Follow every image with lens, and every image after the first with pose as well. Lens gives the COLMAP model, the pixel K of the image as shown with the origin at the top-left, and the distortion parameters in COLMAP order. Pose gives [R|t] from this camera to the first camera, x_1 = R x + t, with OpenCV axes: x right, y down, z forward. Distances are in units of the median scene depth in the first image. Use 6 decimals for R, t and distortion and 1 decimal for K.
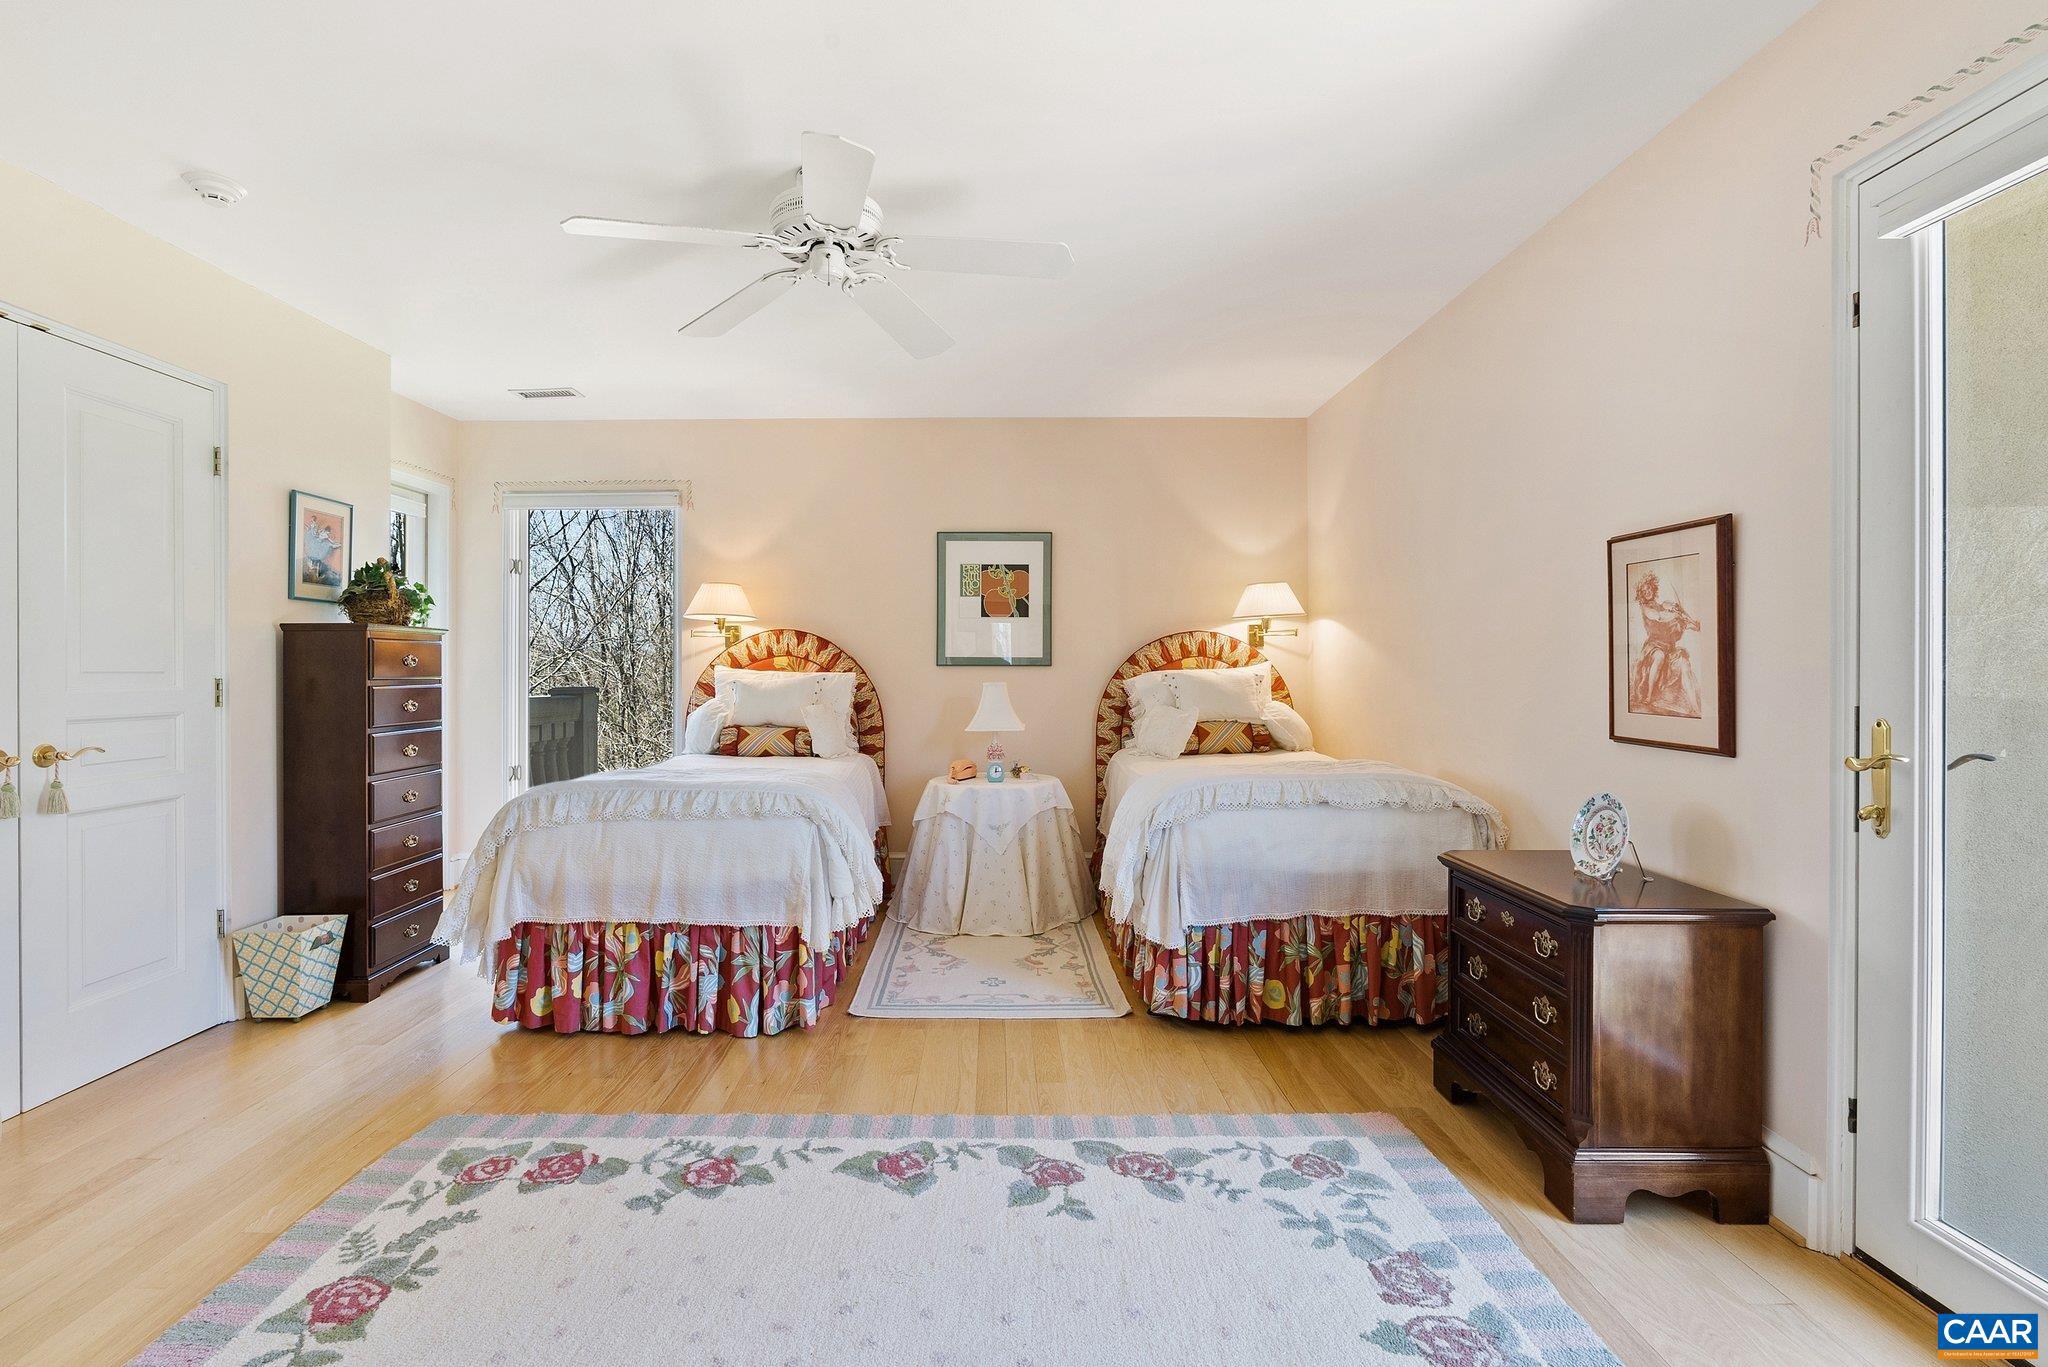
lens RADIAL K [[942.2, 0, 1002.4], [0, 942.2, 674.1], [0, 0, 1]] dist [-0.010356, 0.002283]
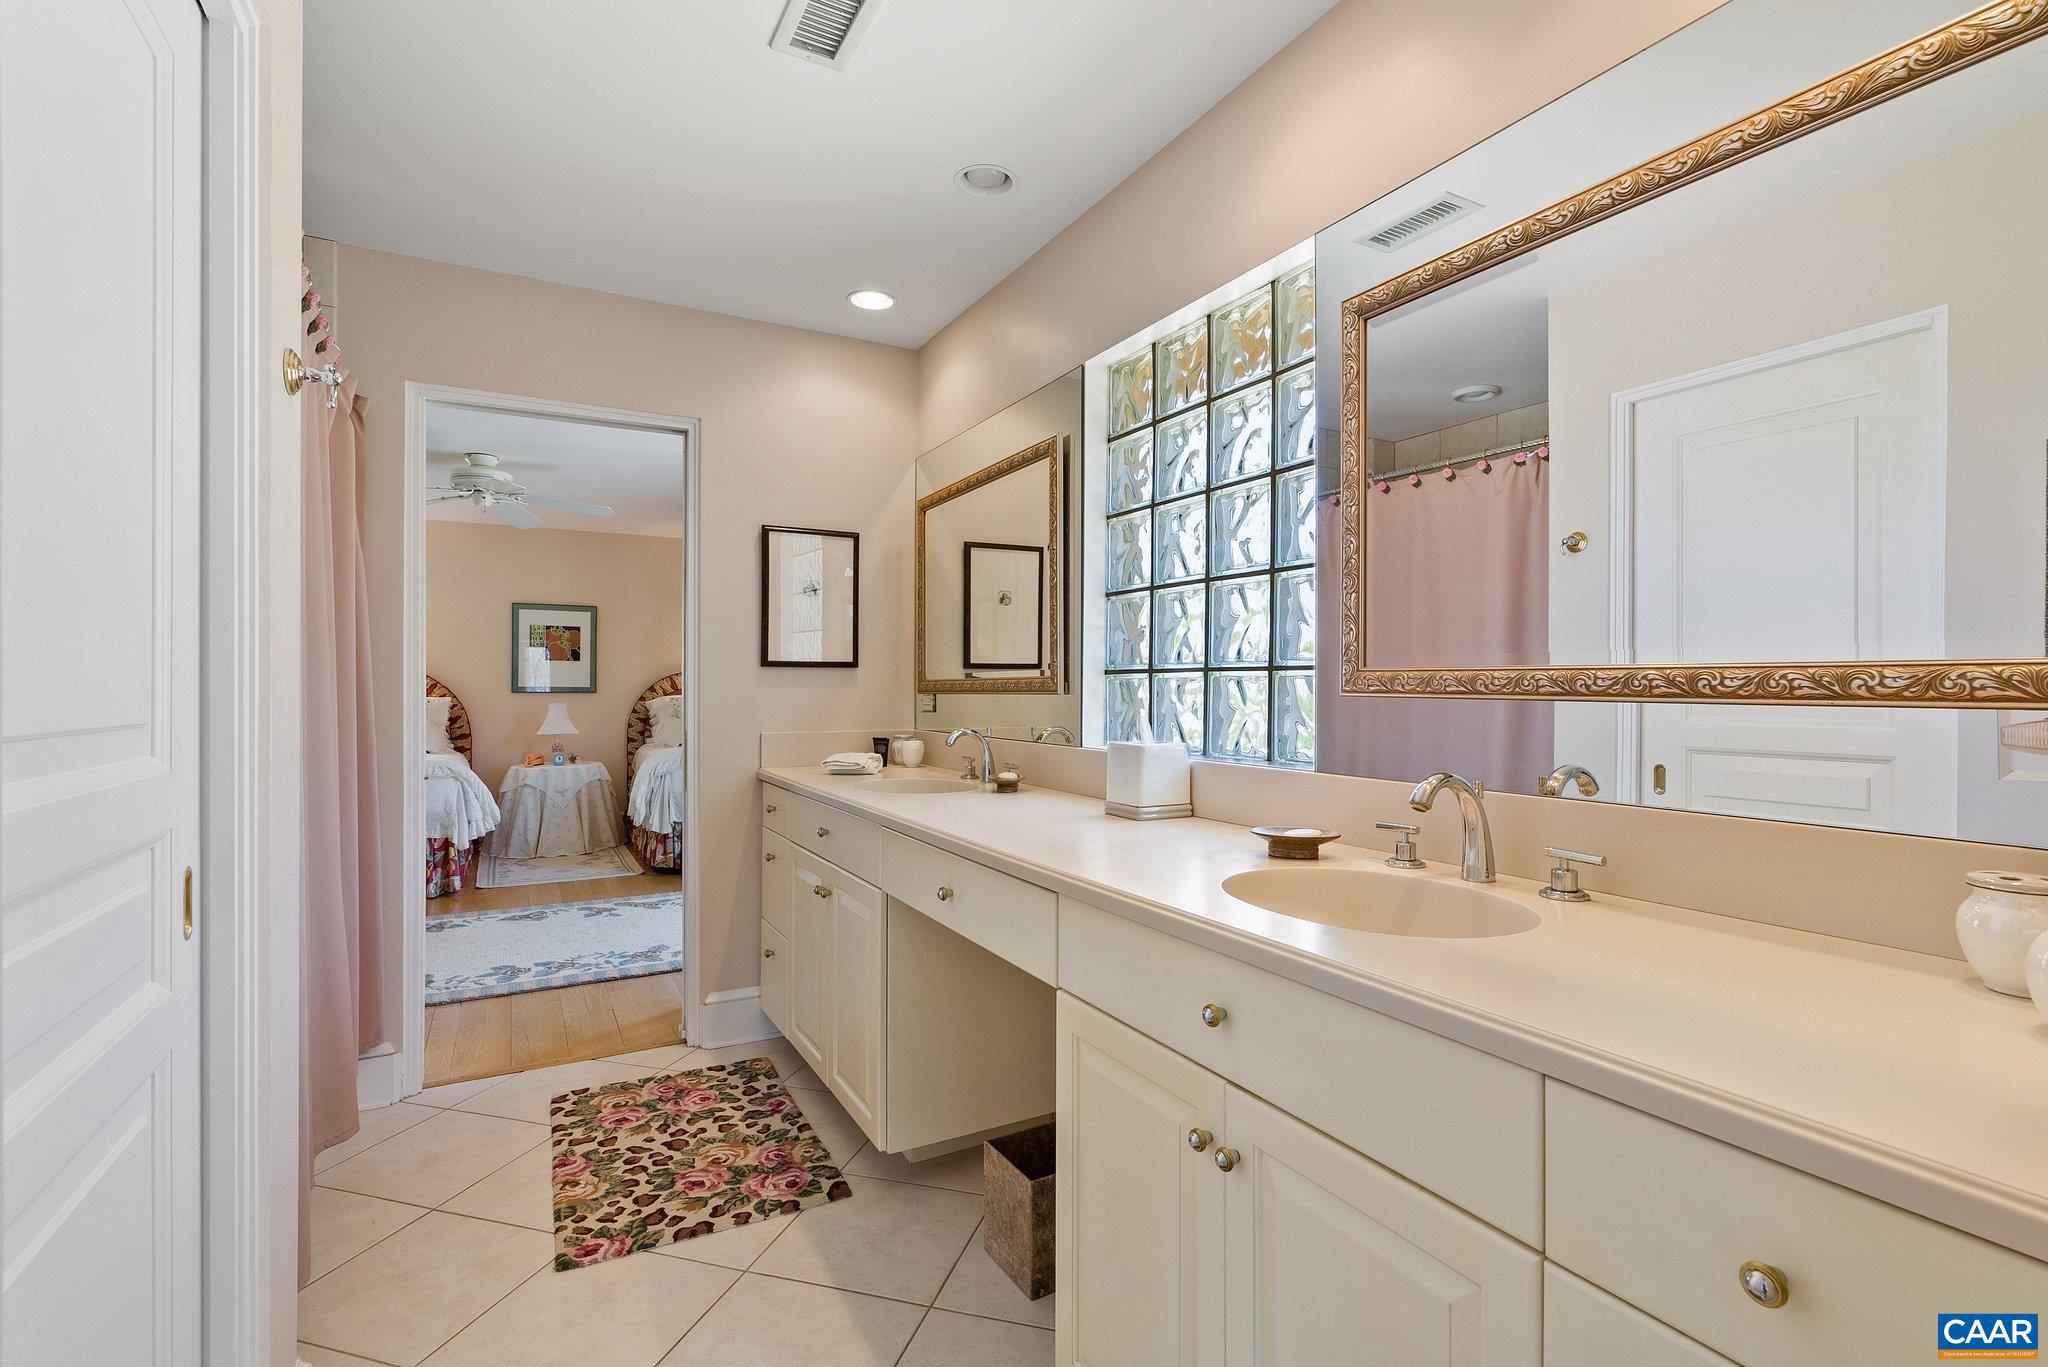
lens RADIAL K [[942.2, 0, 1030.0], [0, 942.2, 689.6], [0, 0, 1]] dist [-0.010356, 0.002283]
pose [[0.879299, 0.001481, 0.476268, -0.093039], [0.001171, 0.999985, -0.005271, -0.007379], [-0.476269, 0.005192, 0.879284, -1.142125]]
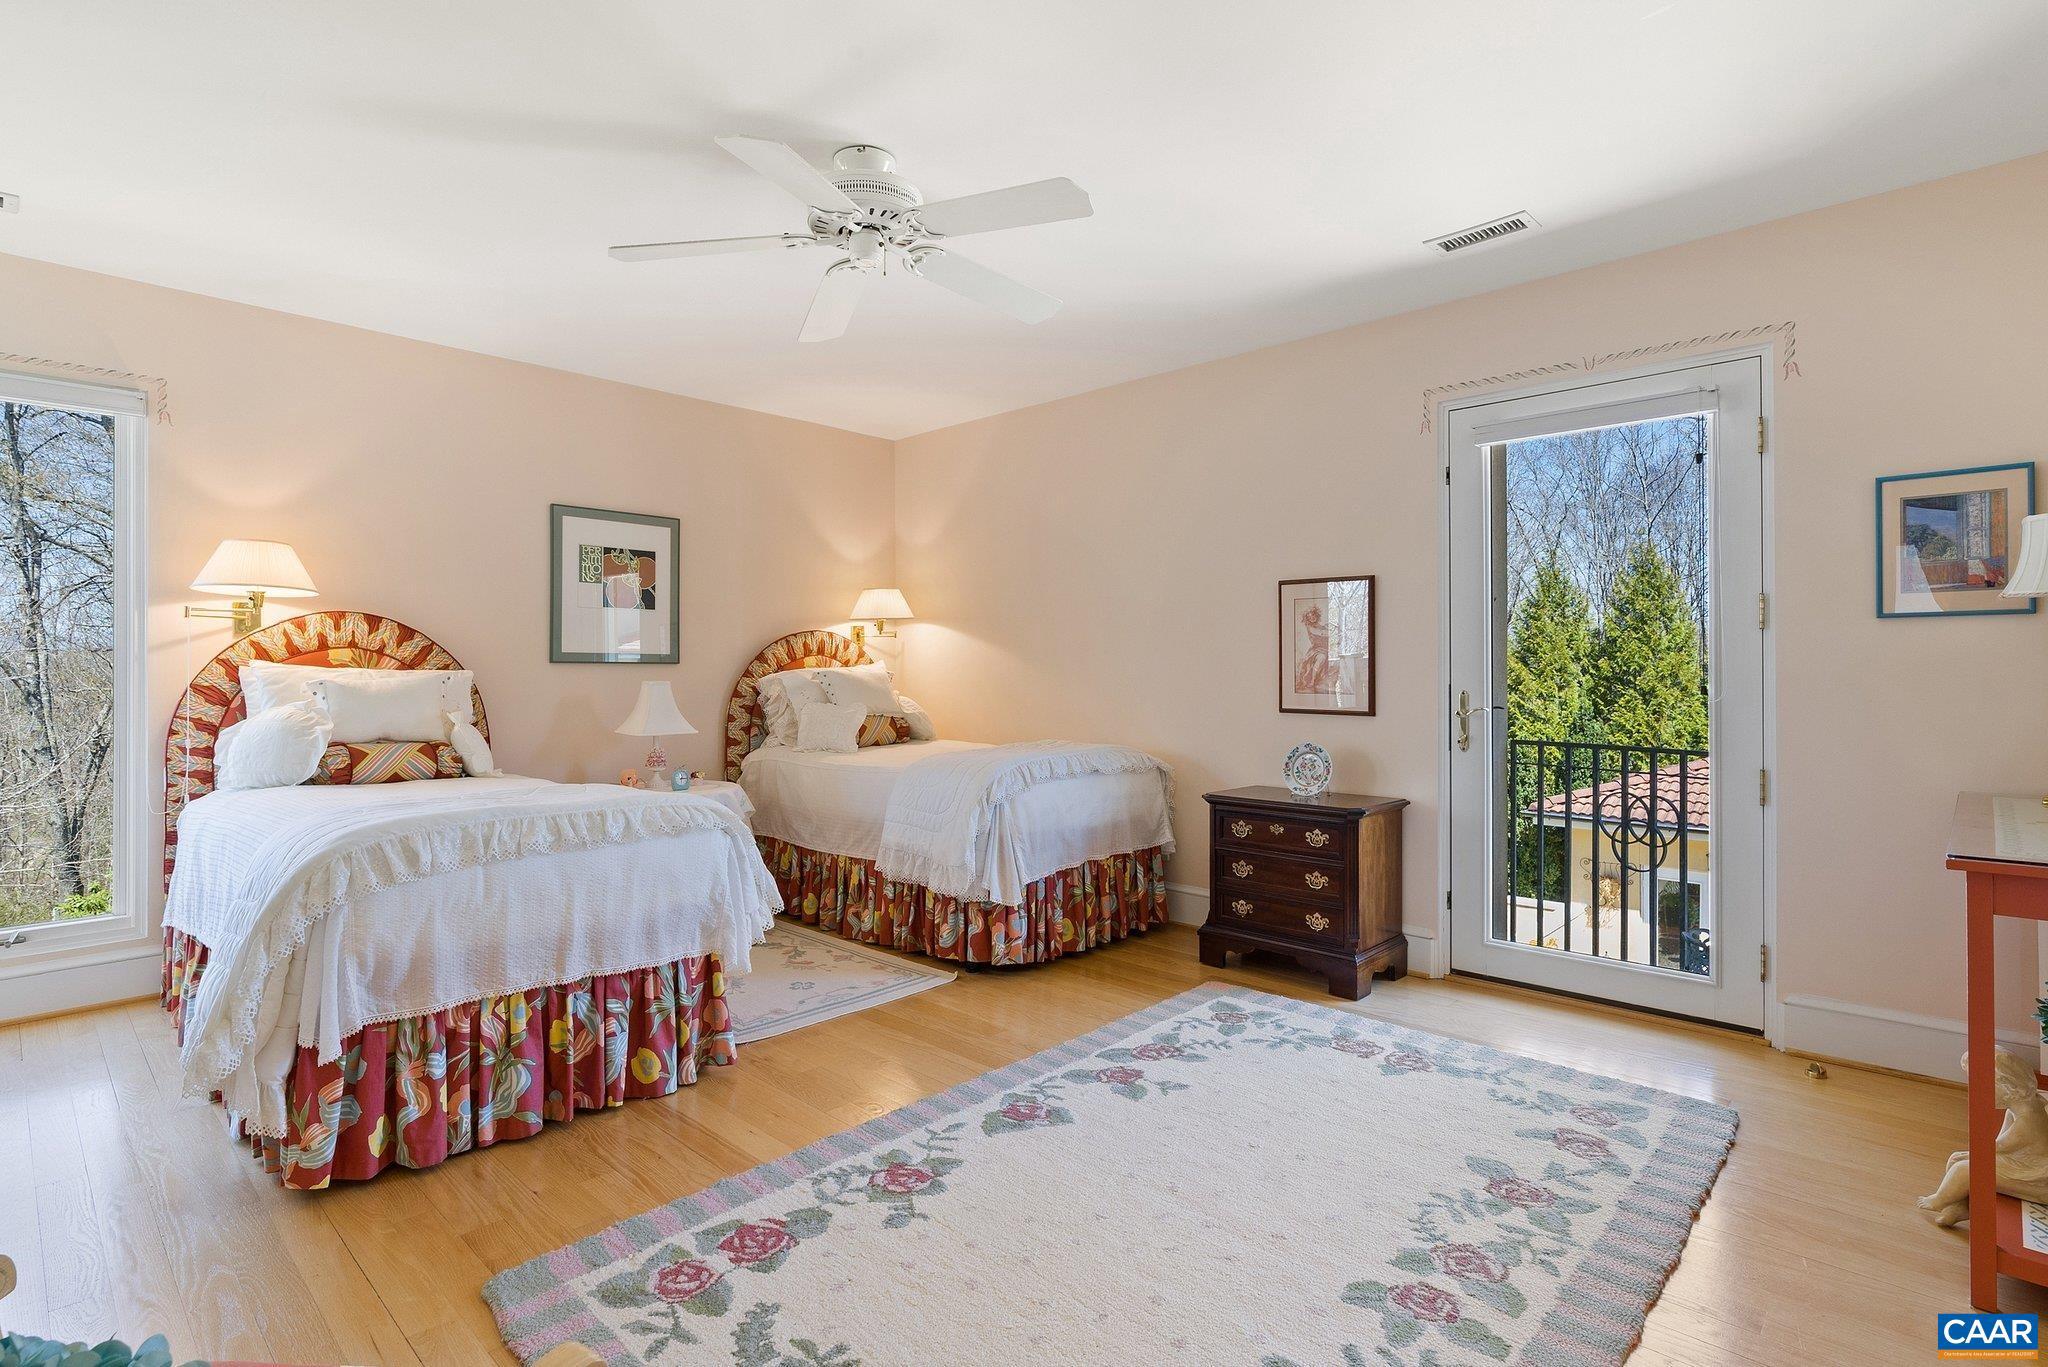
lens RADIAL K [[999.0, 0, 1011.0], [0, 999.0, 671.7], [0, 0, 1]] dist [-0.005735, 0.000697]
pose [[0.690682, 0.000625, 0.723158, -0.703533], [0.004264, 0.999979, -0.004937, 0.008838], [-0.723146, 0.006493, 0.690665, 0.146280]]
